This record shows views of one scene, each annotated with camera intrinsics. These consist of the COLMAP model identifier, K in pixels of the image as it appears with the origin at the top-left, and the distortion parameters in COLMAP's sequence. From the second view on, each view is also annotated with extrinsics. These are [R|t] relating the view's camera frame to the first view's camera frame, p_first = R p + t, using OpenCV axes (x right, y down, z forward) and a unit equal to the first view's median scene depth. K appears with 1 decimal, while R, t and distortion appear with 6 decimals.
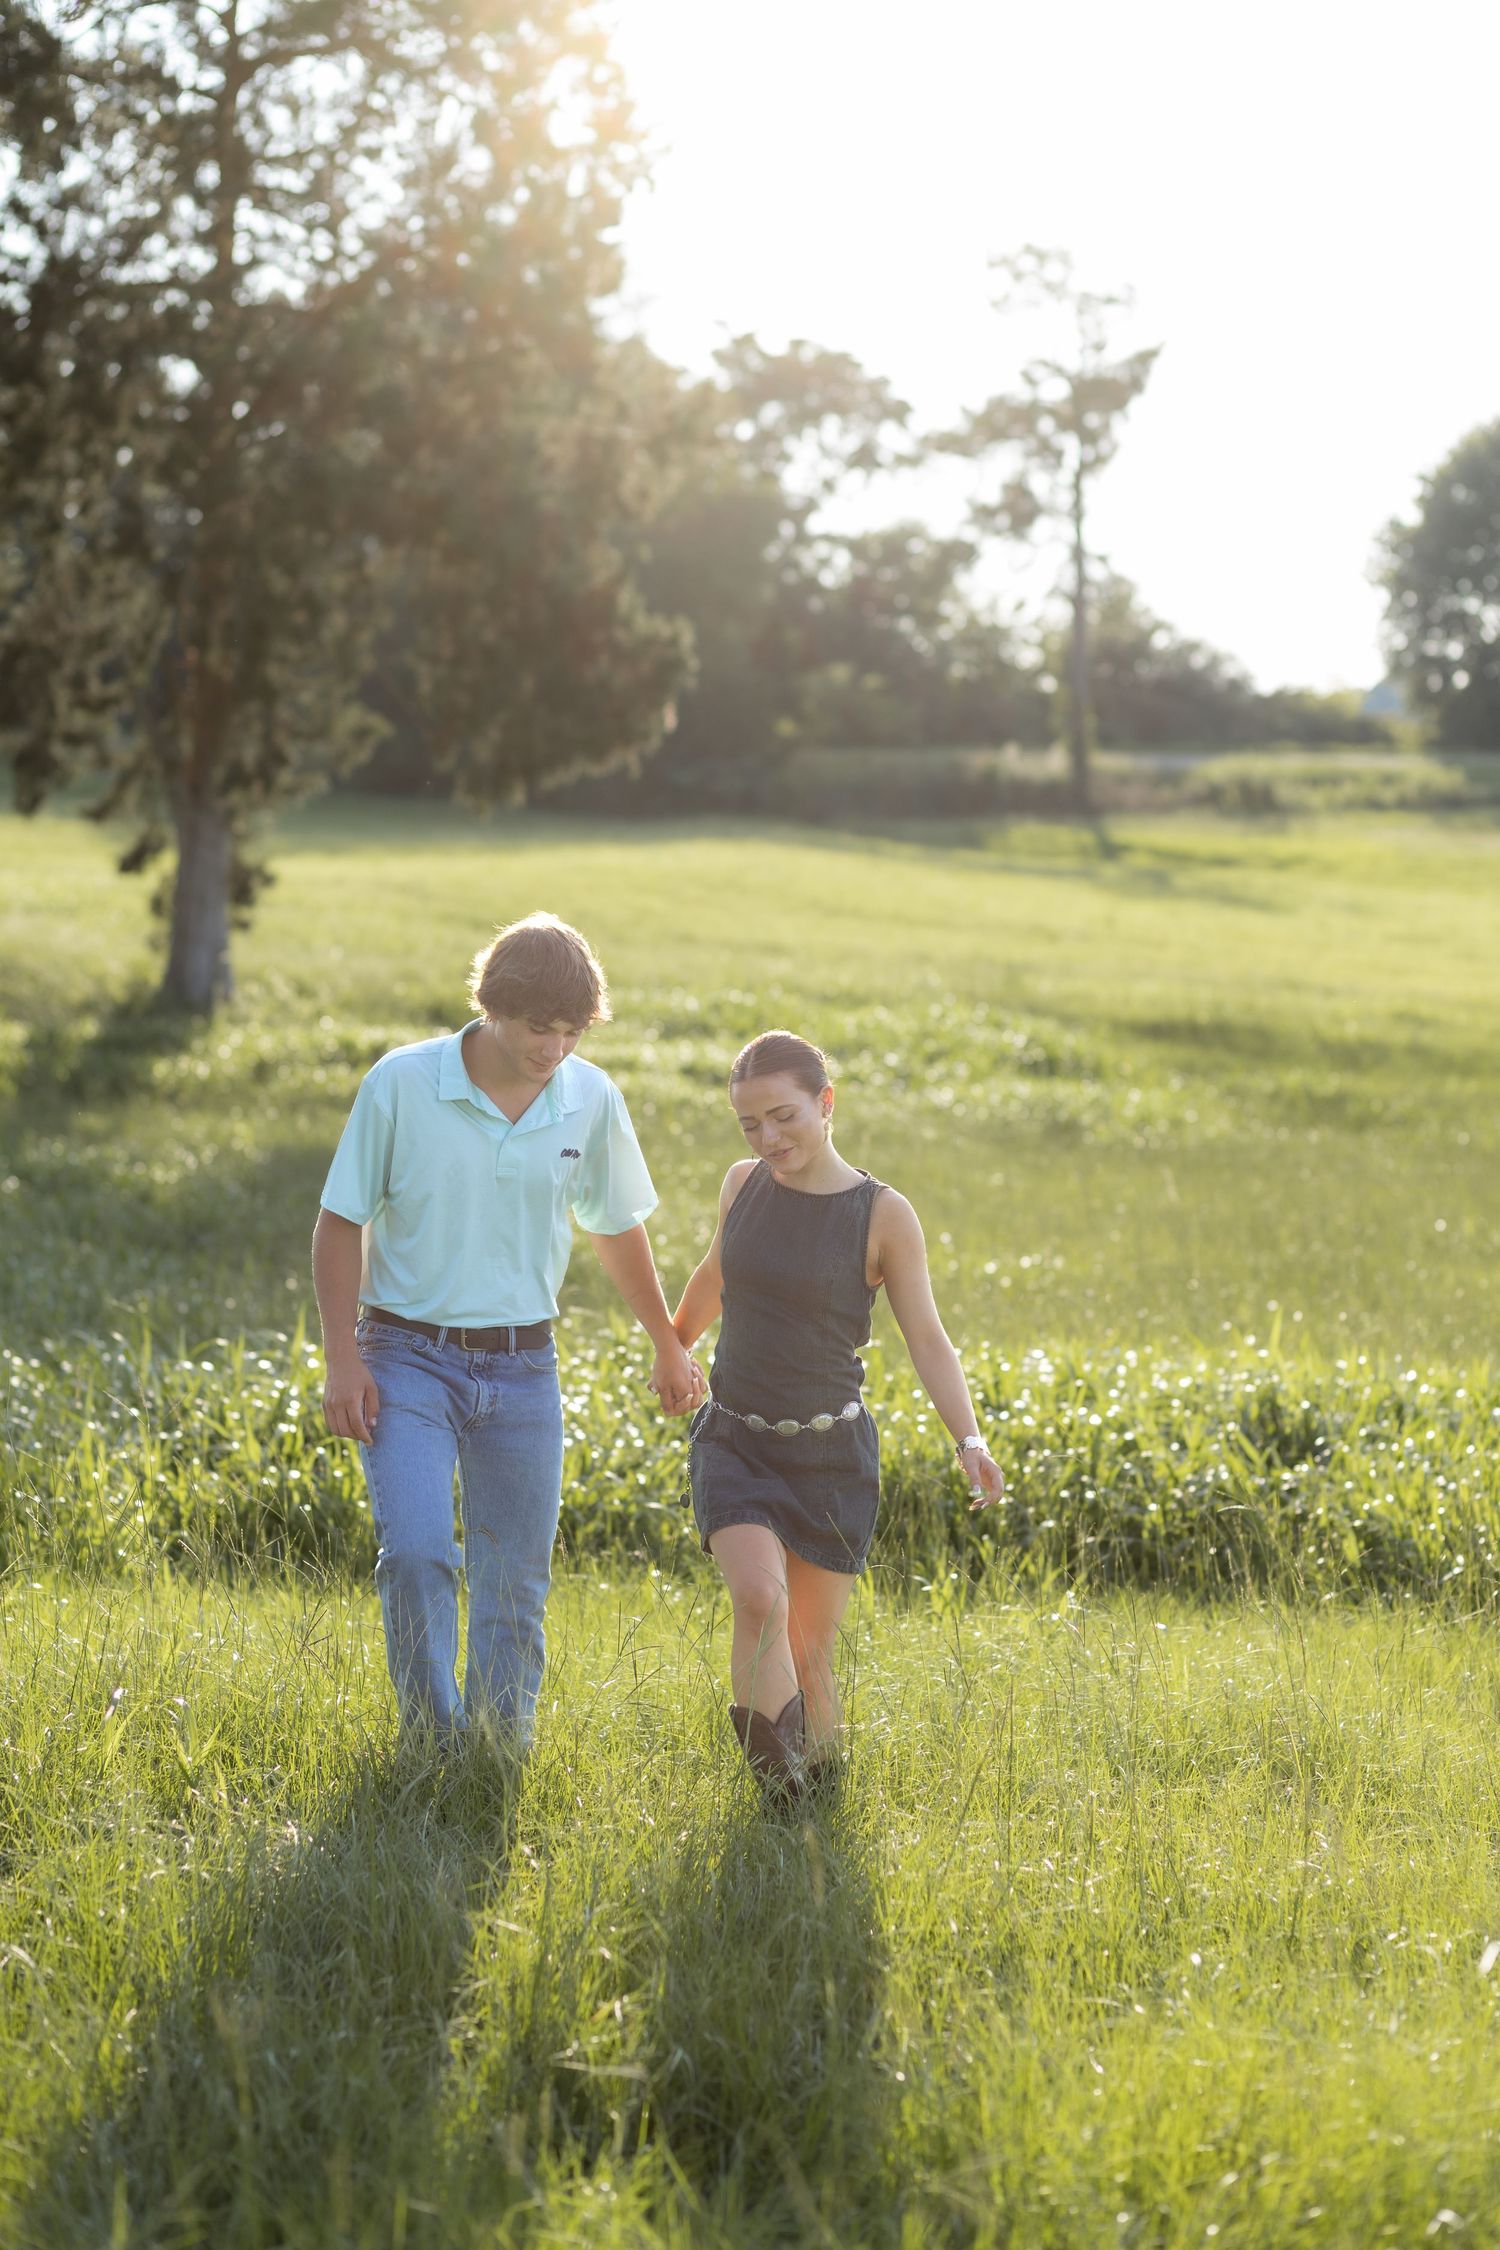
lens RADIAL K [[5171.2, 0, 750.0], [0, 5171.2, 1125.0], [0, 0, 1]] dist [-0.002463, 0.613496]
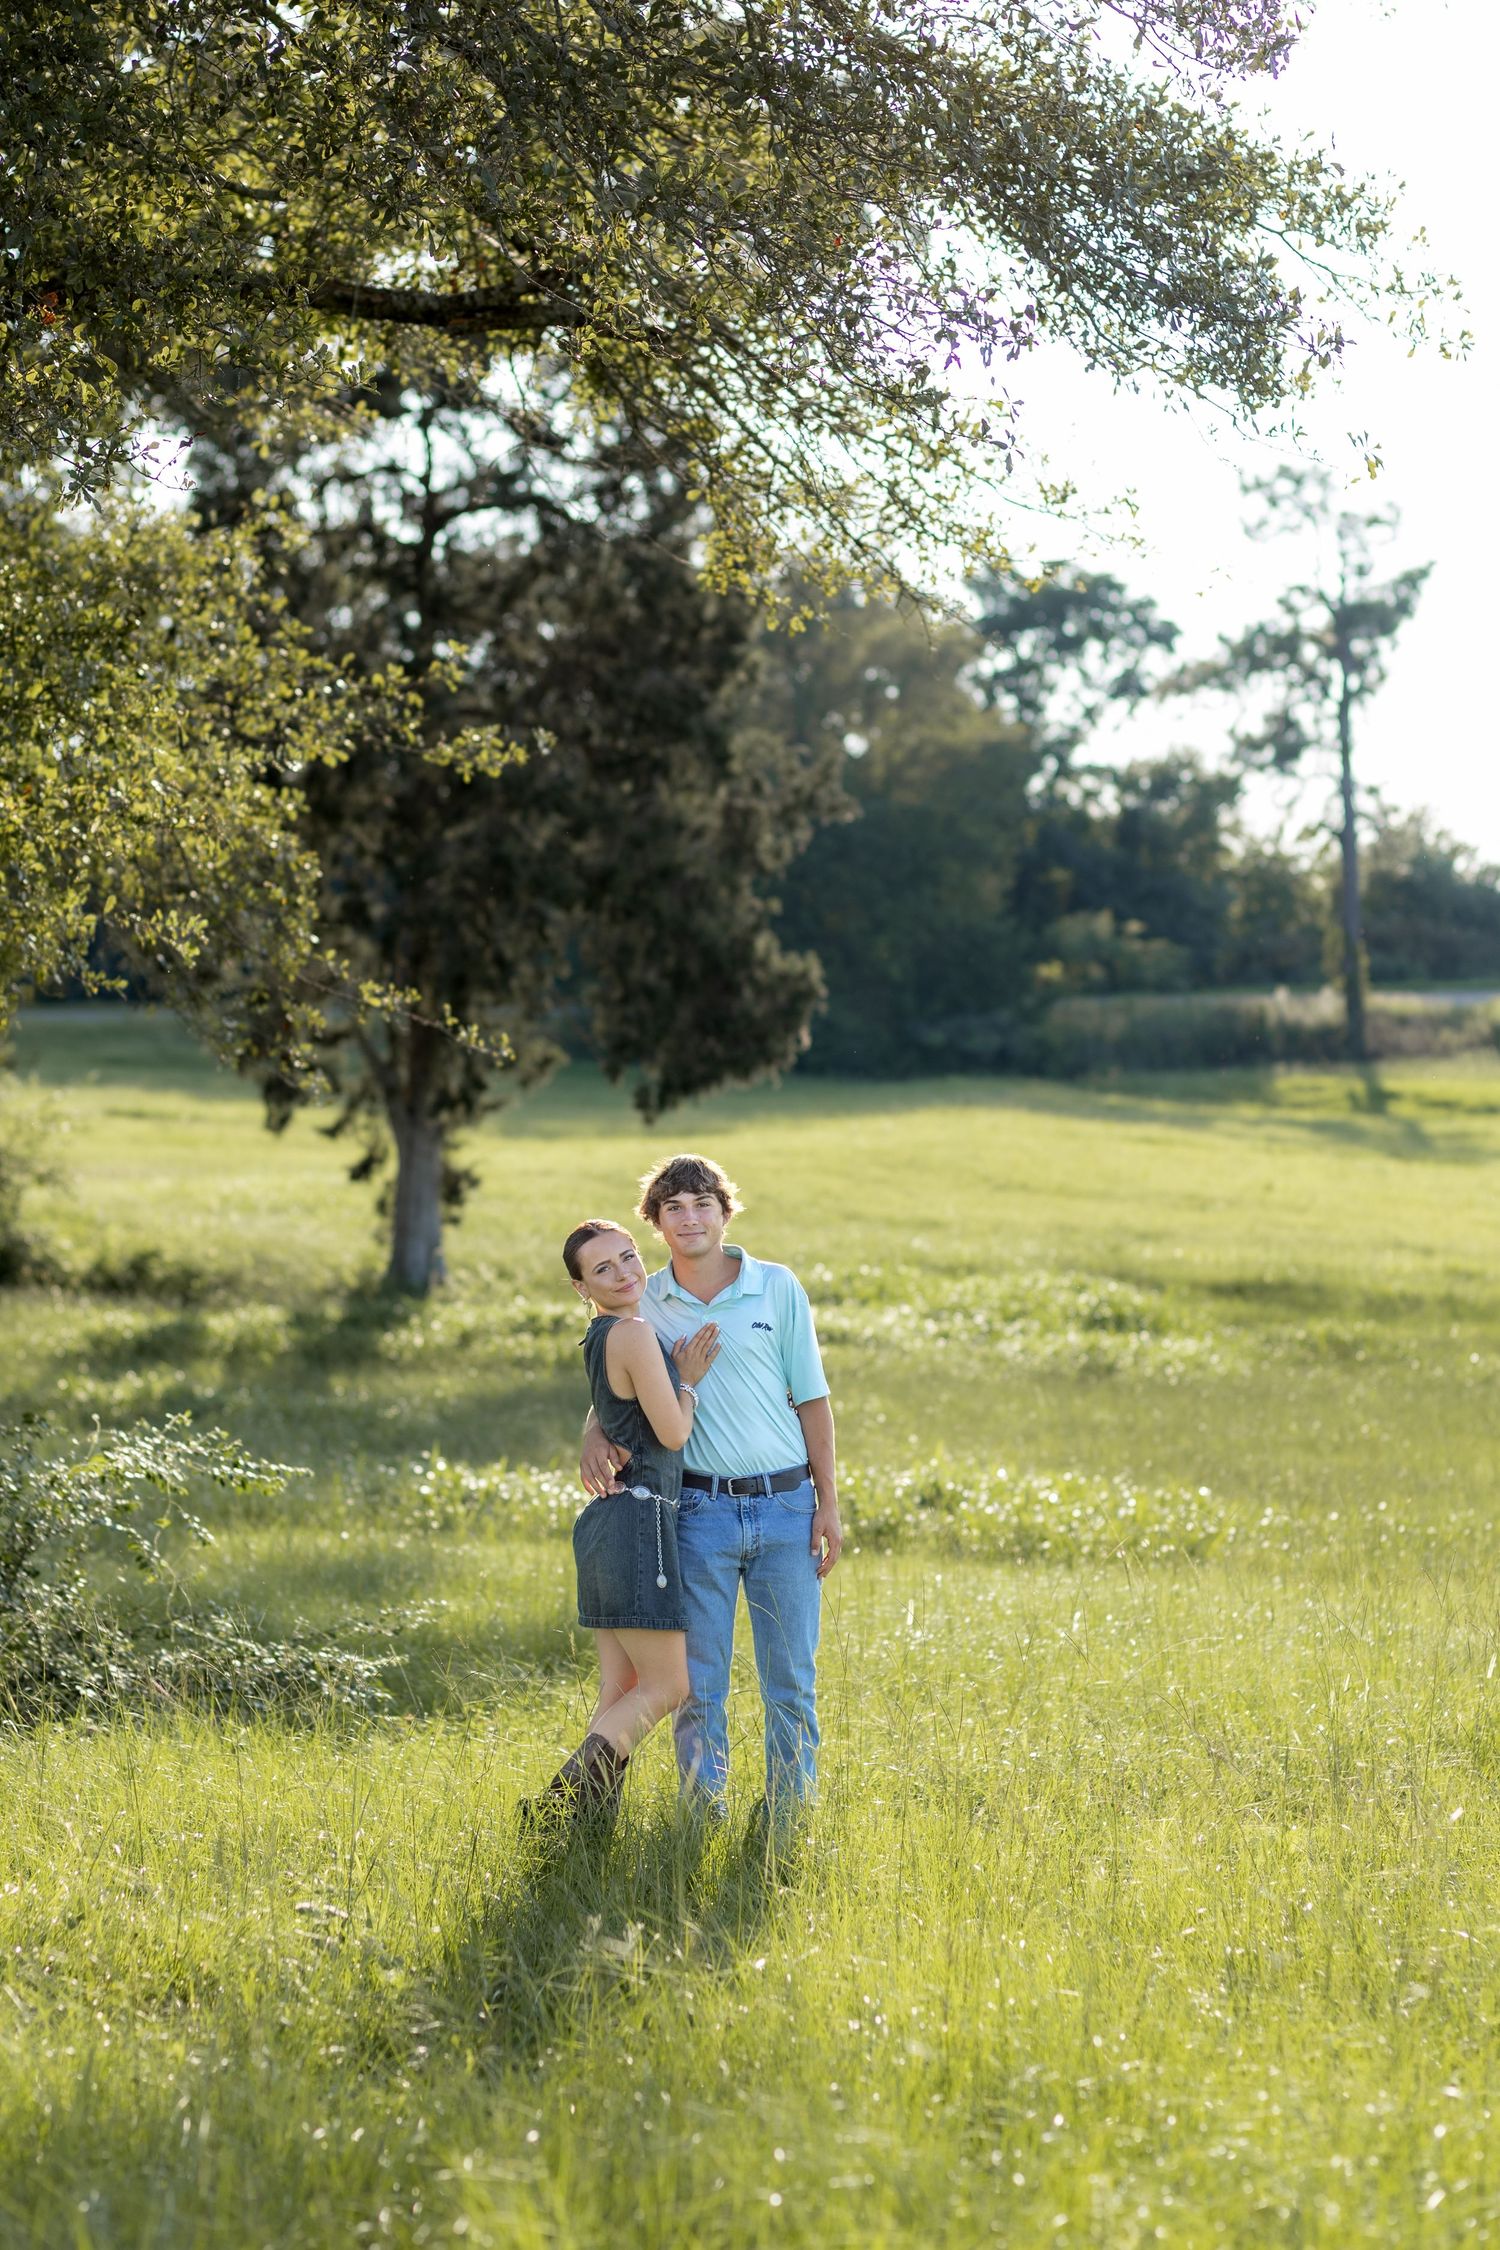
lens RADIAL K [[6264.3, 0, 750.0], [0, 6264.3, 1125.0], [0, 0, 1]] dist [0.002546, -0.434431]
pose [[0.997961, -0.026112, -0.058249, 0.055732], [0.023416, 0.998644, -0.046501, 0.008399], [0.059384, 0.045042, 0.997218, -0.446177]]
